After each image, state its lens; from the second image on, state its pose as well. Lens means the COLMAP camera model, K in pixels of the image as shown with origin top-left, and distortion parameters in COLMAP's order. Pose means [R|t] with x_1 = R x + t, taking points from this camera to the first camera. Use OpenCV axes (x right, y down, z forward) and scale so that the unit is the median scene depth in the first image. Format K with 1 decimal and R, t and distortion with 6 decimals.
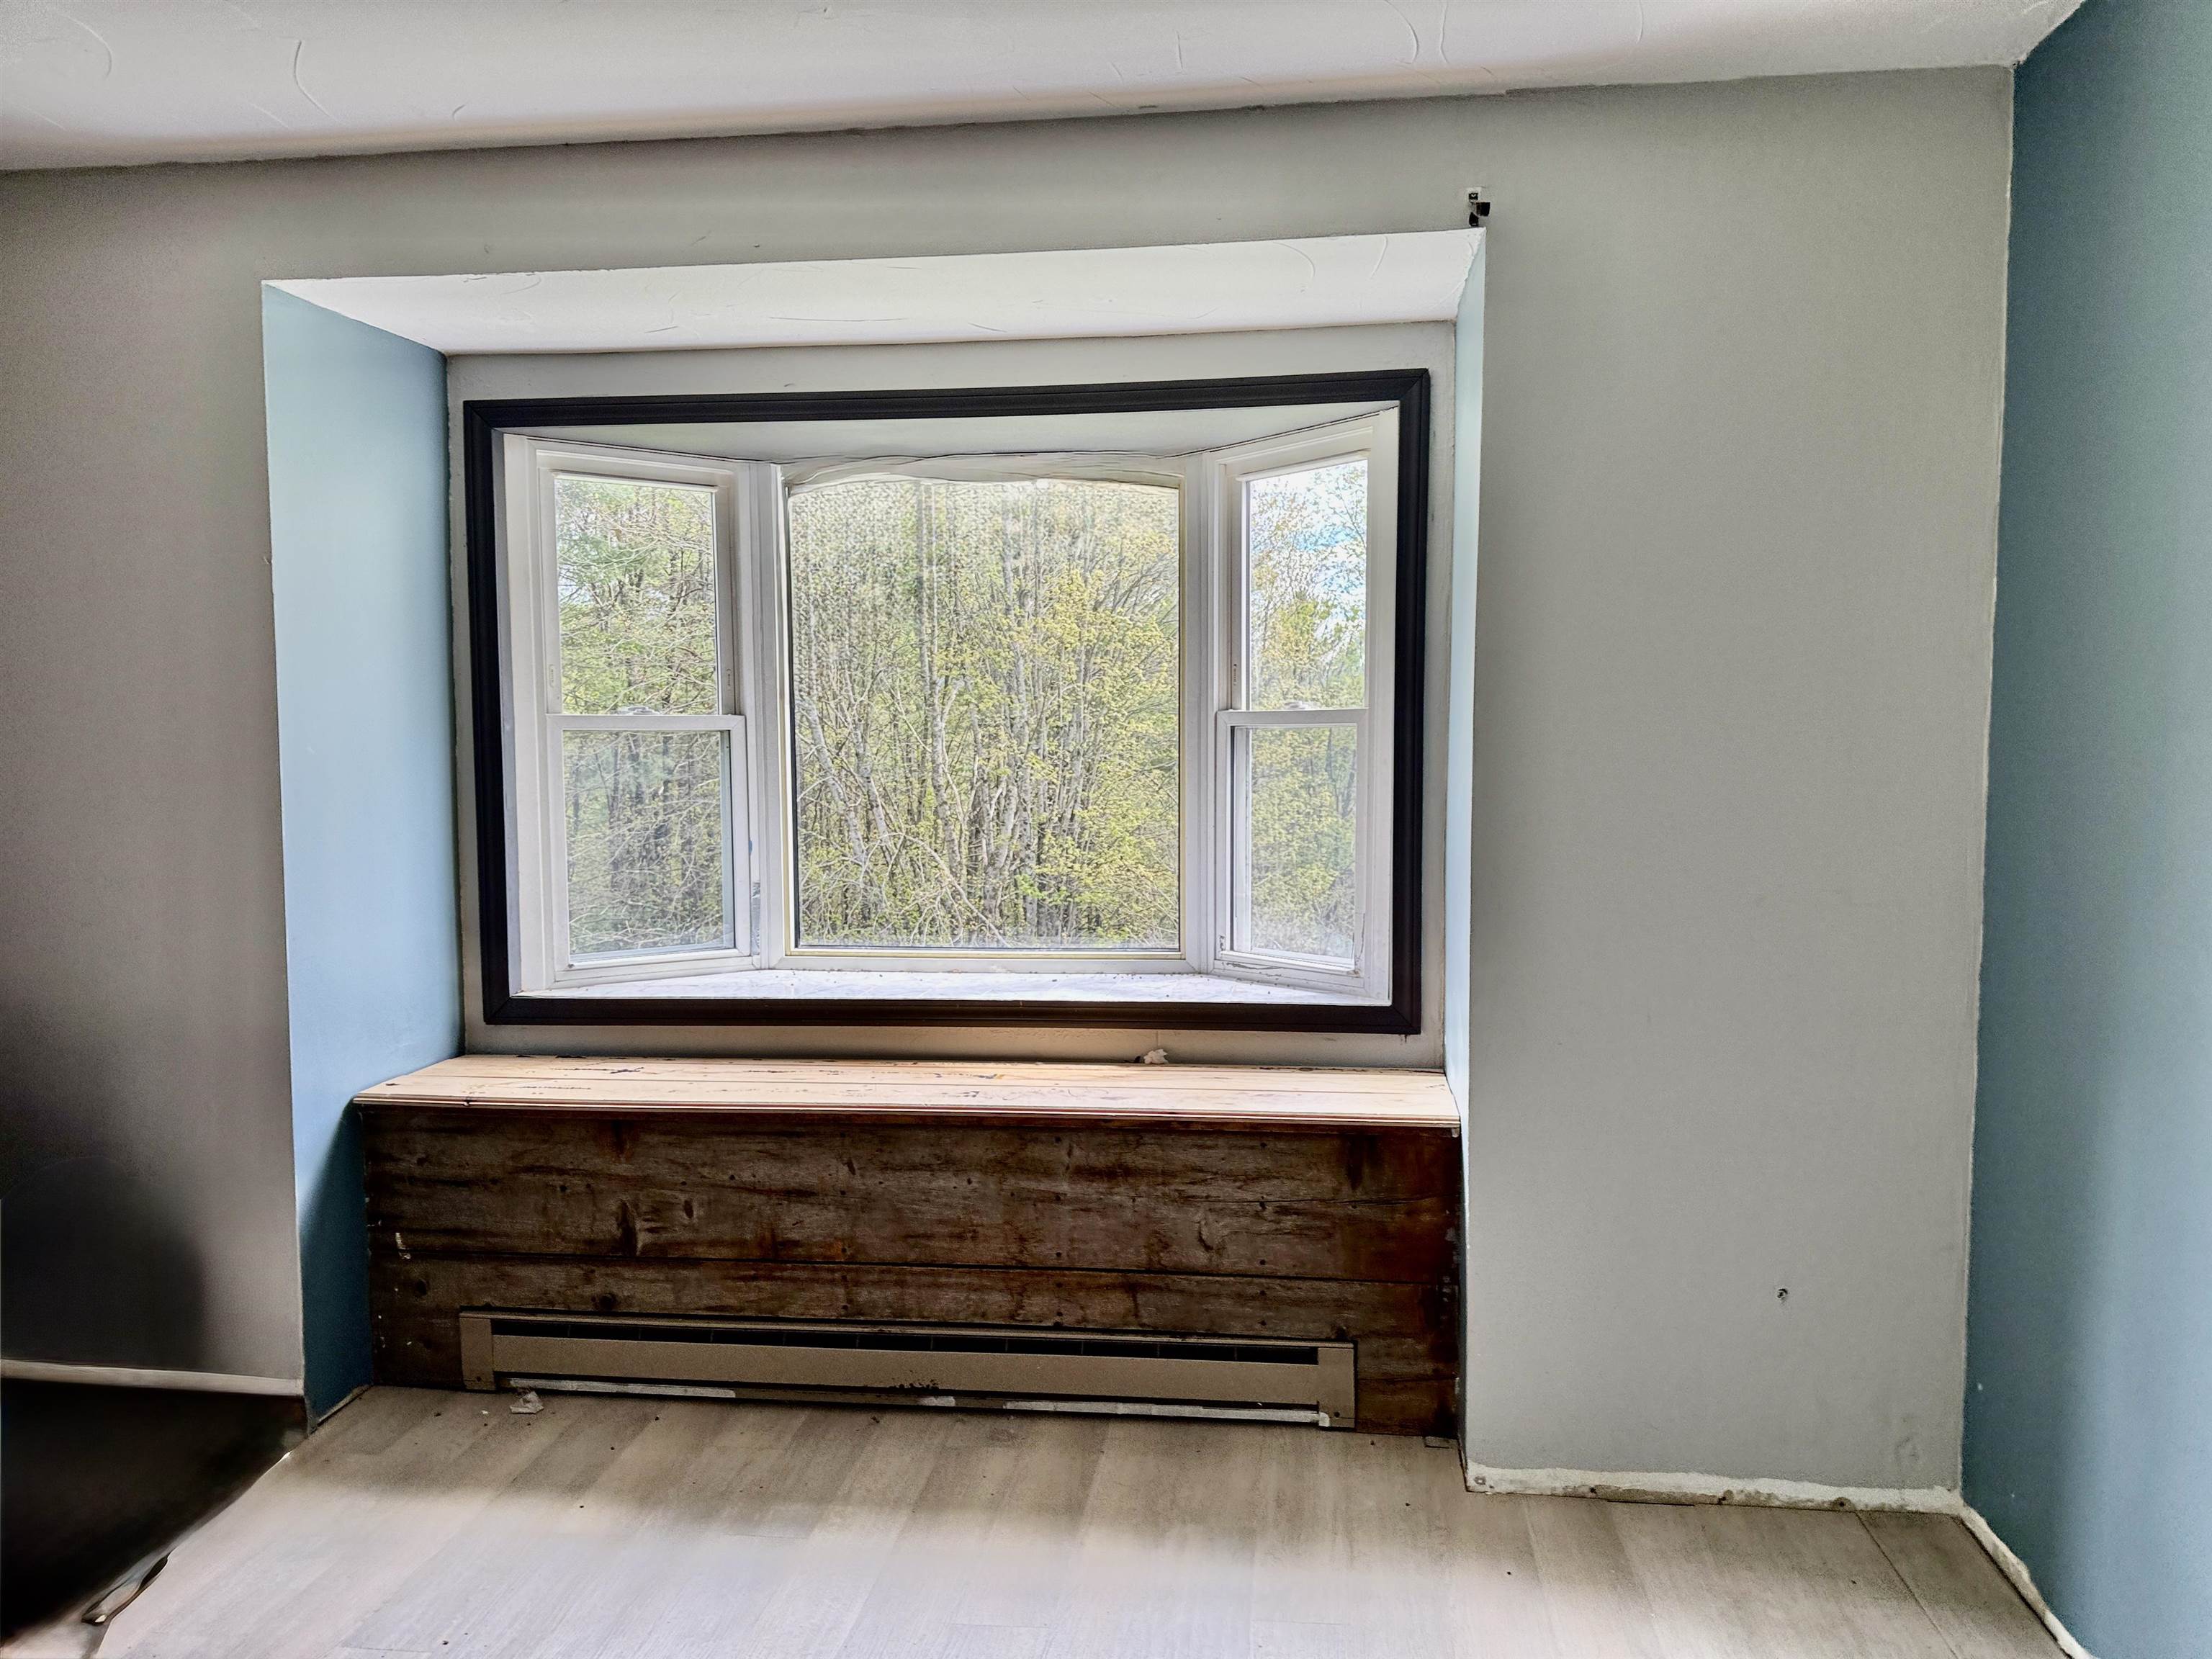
lens RADIAL K [[1541.6, 0, 1121.8], [0, 1541.6, 846.9], [0, 0, 1]] dist [0.086909, 0.004213]
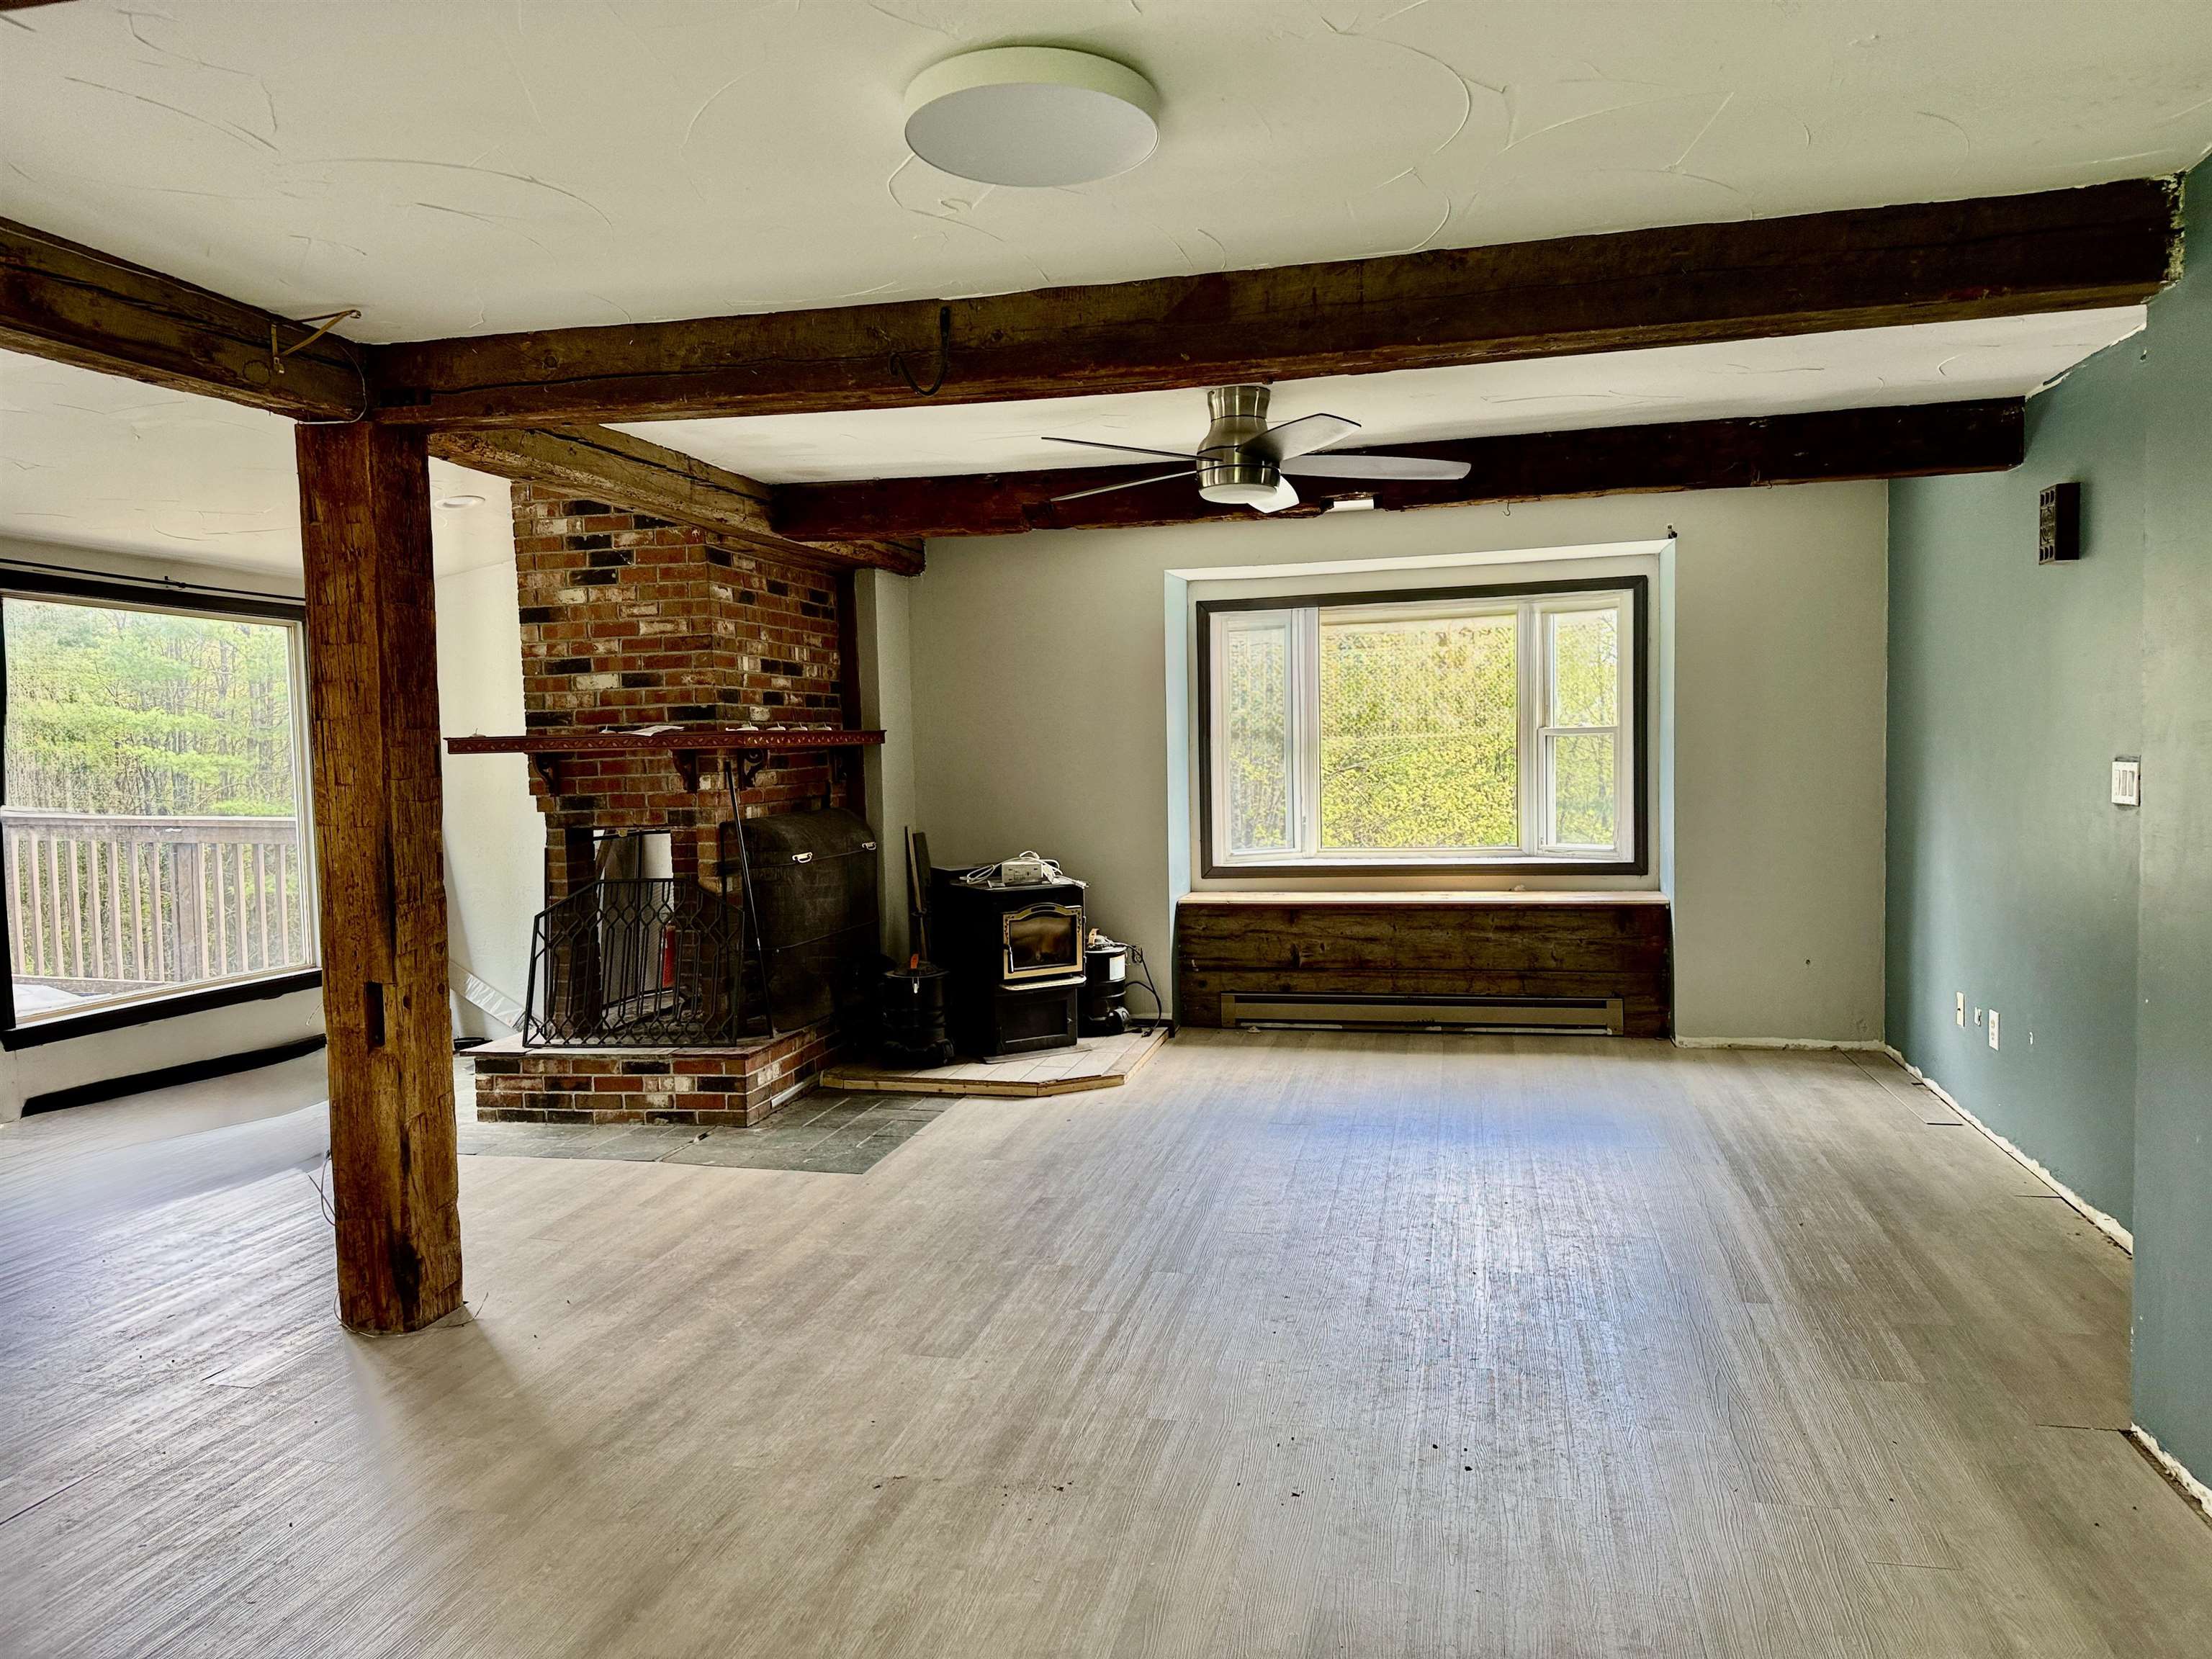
lens RADIAL K [[1541.6, 0, 1097.3], [0, 1541.6, 826.6], [0, 0, 1]] dist [0.086909, 0.004213]
pose [[0.993324, -0.013622, -0.114555, -0.349908], [0.011832, 0.999797, -0.016287, 0.086054], [0.114753, 0.014823, 0.993283, -1.367351]]
